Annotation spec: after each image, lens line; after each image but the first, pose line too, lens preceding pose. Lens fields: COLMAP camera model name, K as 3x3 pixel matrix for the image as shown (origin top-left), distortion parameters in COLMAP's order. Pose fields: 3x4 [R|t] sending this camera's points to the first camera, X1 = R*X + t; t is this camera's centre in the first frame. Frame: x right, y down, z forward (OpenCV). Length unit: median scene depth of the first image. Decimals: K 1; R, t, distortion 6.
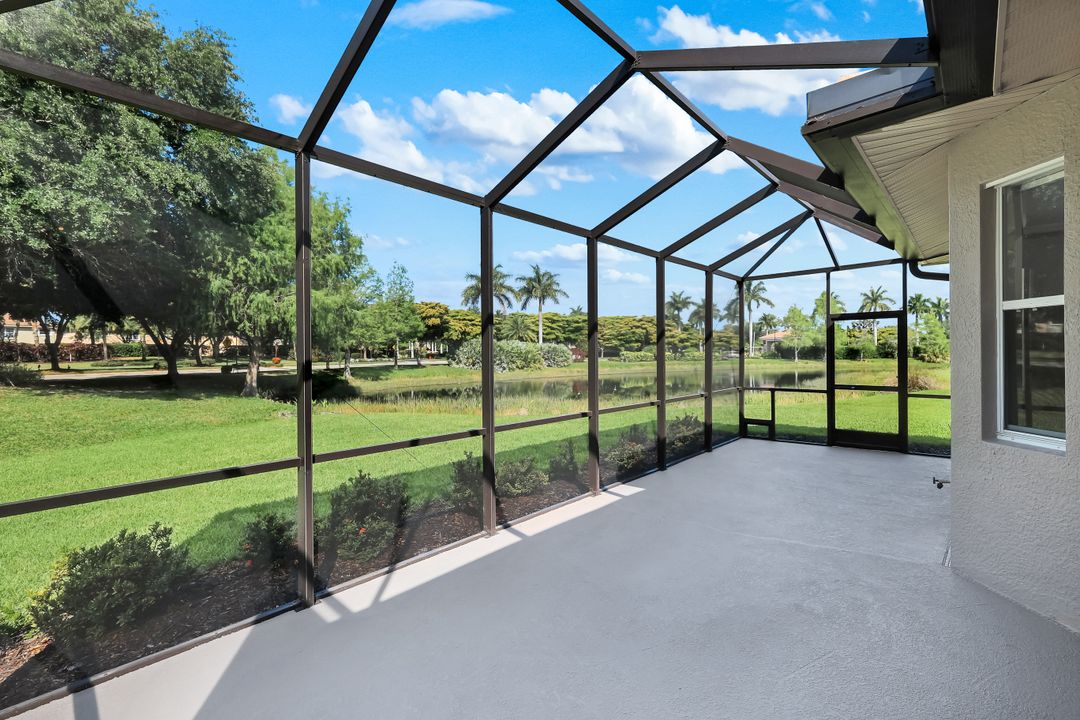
lens RADIAL K [[473.3, 0, 539.8], [0, 473.3, 354.1], [0, 0, 1]] dist [0.000924, 0.000080]
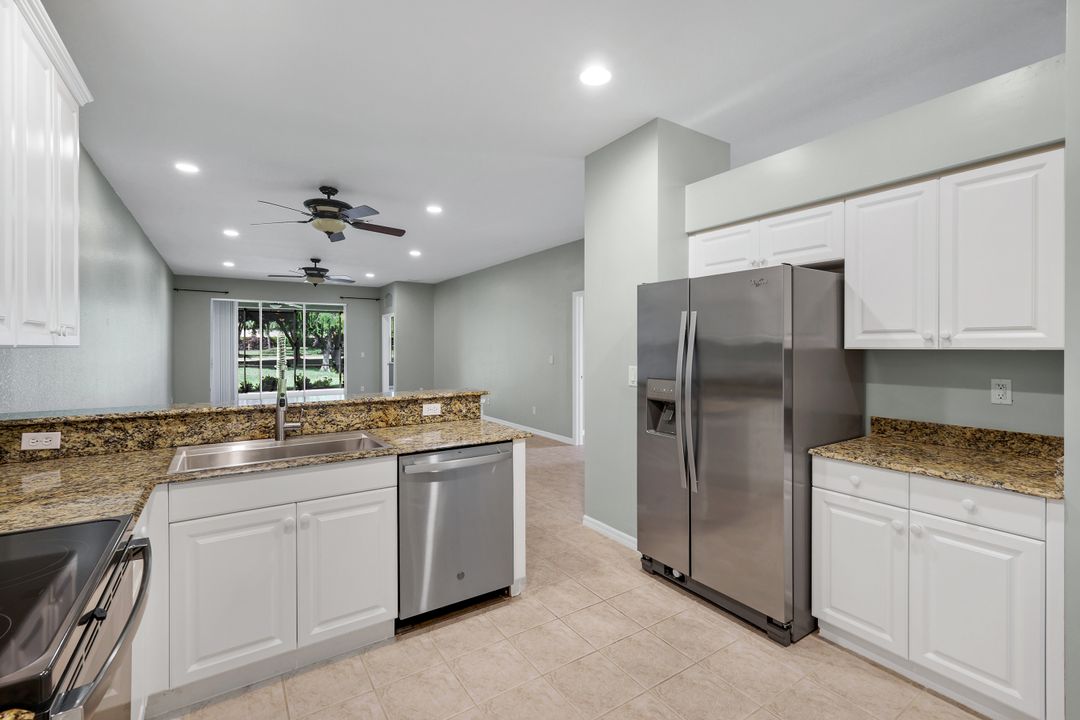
lens RADIAL K [[478.7, 0, 536.8], [0, 478.7, 348.0], [0, 0, 1]] dist [0.005606, 0.000206]
pose [[0.968196, 0.006325, -0.250111, 0.215219], [-0.005264, 0.999974, 0.004911, -0.001987], [0.250136, -0.003438, 0.968205, -0.182408]]
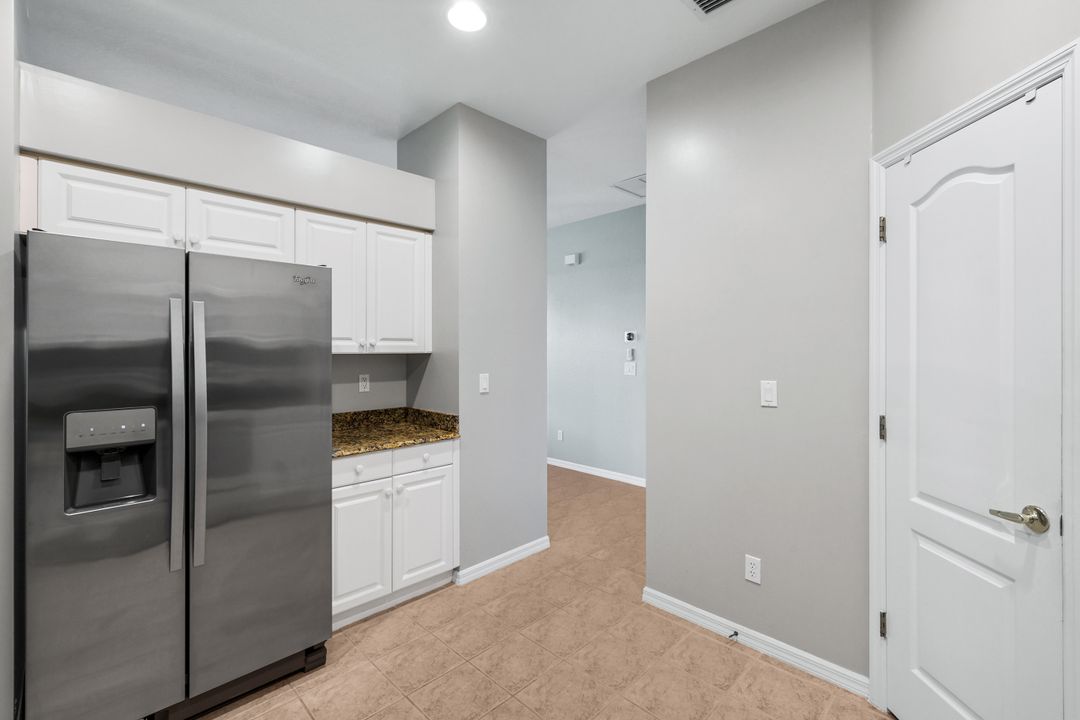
lens RADIAL K [[481.6, 0, 540.2], [0, 481.6, 348.9], [0, 0, 1]] dist [0.001990, 0.000109]
pose [[0.040613, 0.008986, 0.999135, 0.189207], [-0.001842, 0.999959, -0.008919, -0.001938], [-0.999173, -0.001478, 0.040628, -0.159081]]
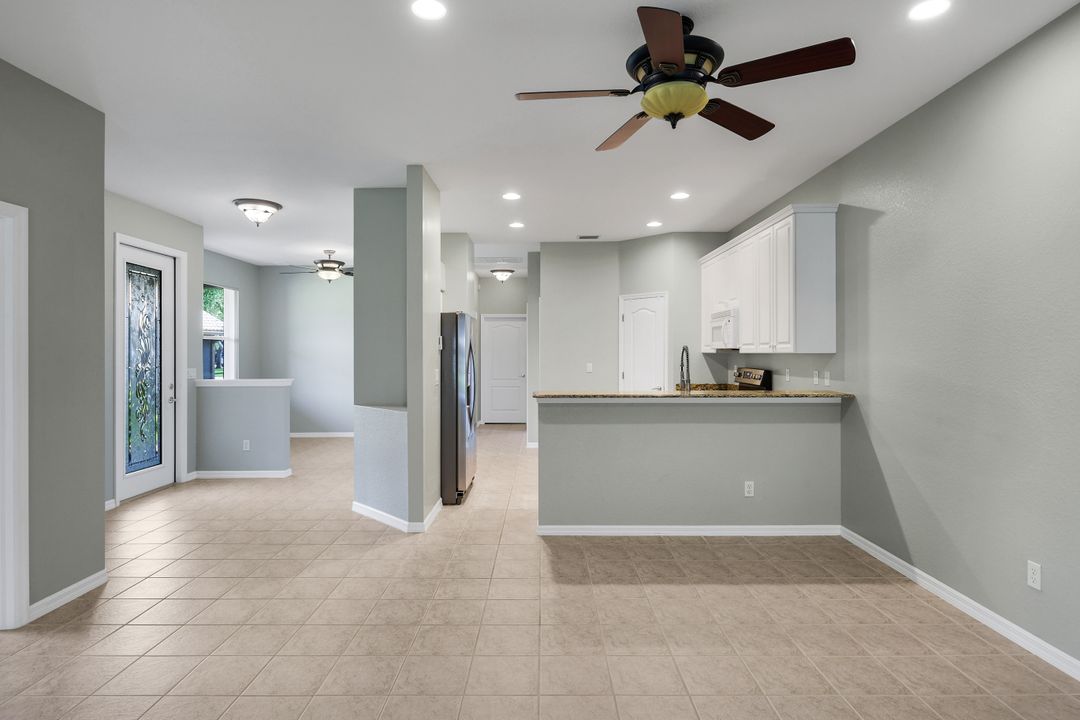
lens RADIAL K [[569.7, 0, 543.7], [0, 569.7, 353.1], [0, 0, 1]] dist [0.002253, 0.000509]
pose [[-0.675068, 0.010547, 0.737680, 0.139245], [0.010140, 0.999936, -0.005018, -0.001637], [-0.737686, 0.004093, -0.675132, -0.080561]]
